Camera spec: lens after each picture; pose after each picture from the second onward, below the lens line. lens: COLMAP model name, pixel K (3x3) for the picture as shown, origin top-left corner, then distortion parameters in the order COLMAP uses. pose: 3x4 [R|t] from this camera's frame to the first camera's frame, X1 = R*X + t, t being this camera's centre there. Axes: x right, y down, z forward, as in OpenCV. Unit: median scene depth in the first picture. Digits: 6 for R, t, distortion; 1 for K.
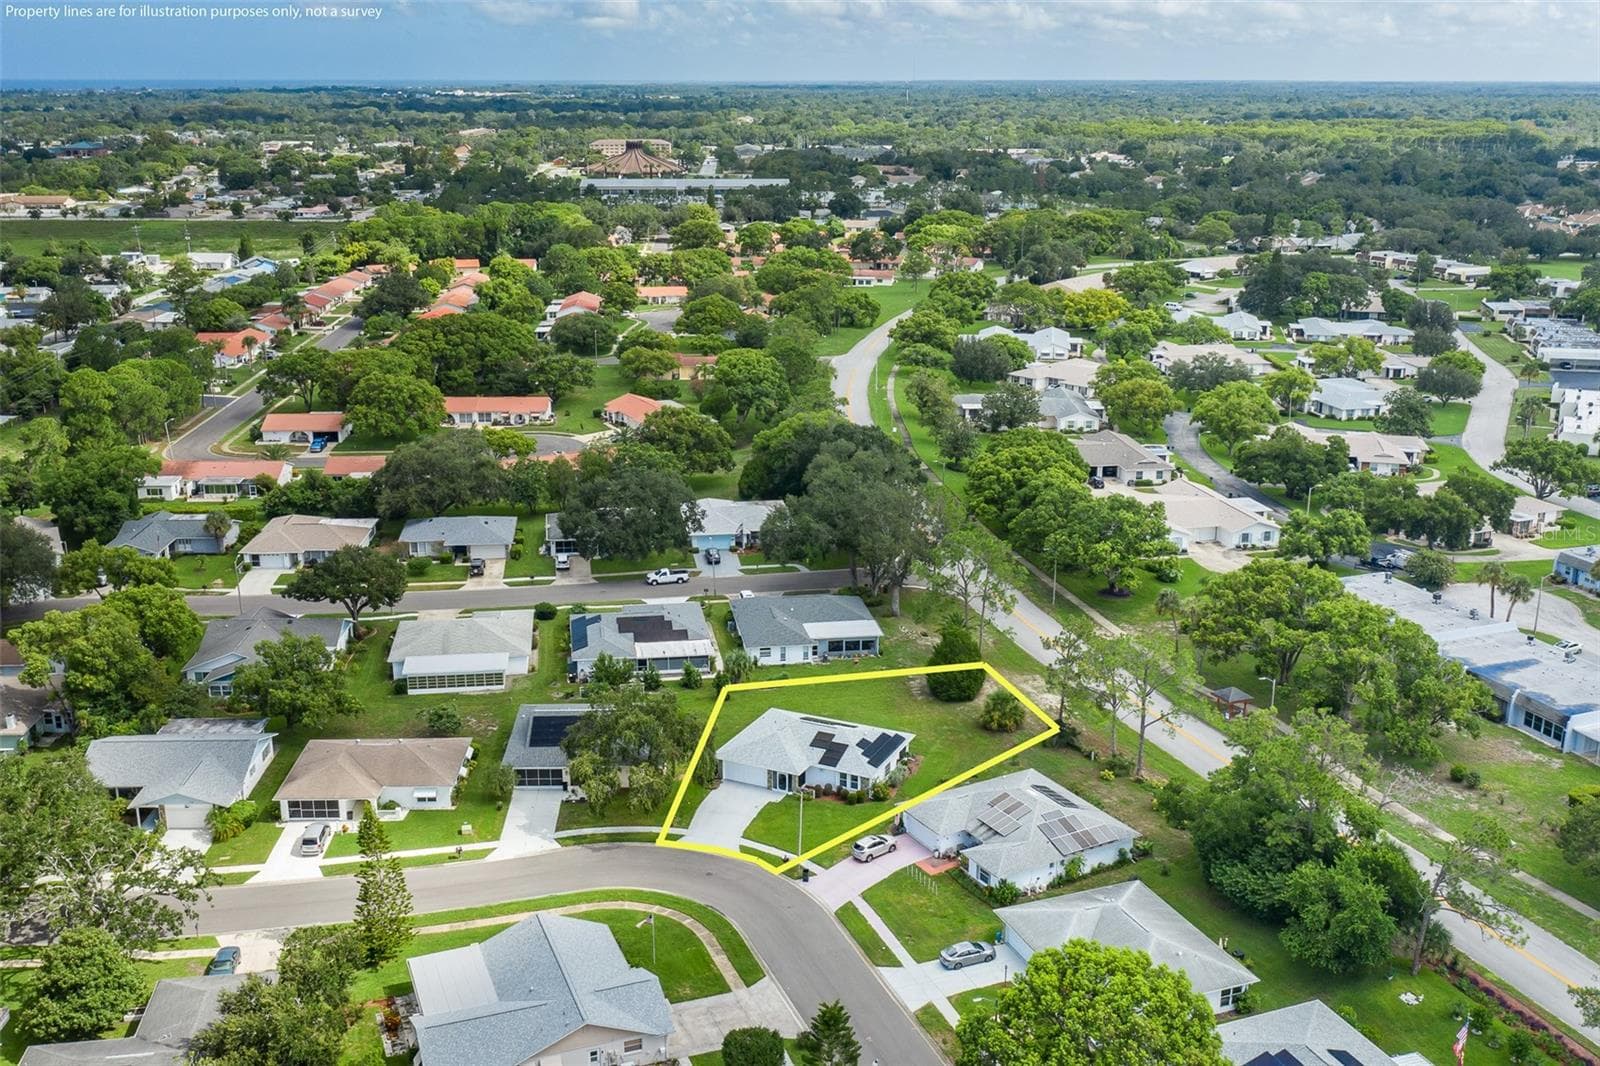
lens RADIAL K [[1496.8, 0, 824.4], [0, 1496.8, 528.2], [0, 0, 1]] dist [-0.028988, -0.008064]
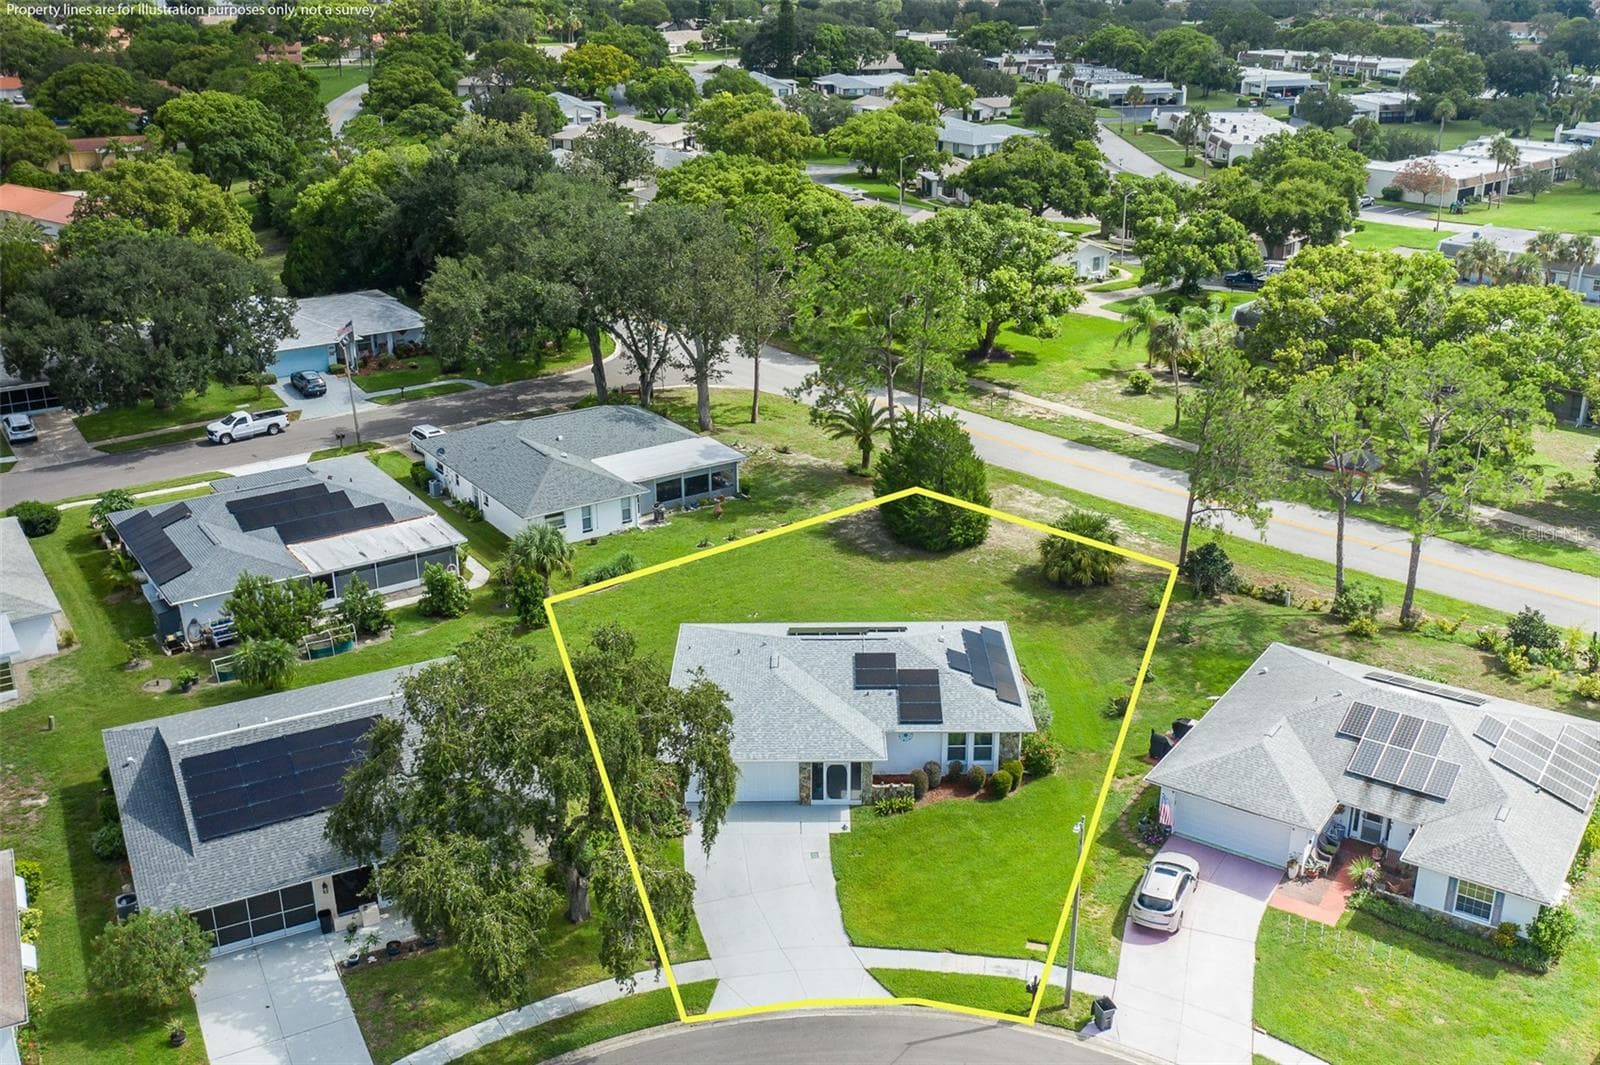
lens RADIAL K [[1496.8, 0, 824.4], [0, 1496.8, 527.7], [0, 0, 1]] dist [-0.028988, -0.008064]
pose [[0.904754, -0.161704, 0.394045, -0.163915], [0.123768, 0.985023, 0.120044, 0.036555], [-0.407555, -0.059840, 0.911218, 0.516481]]
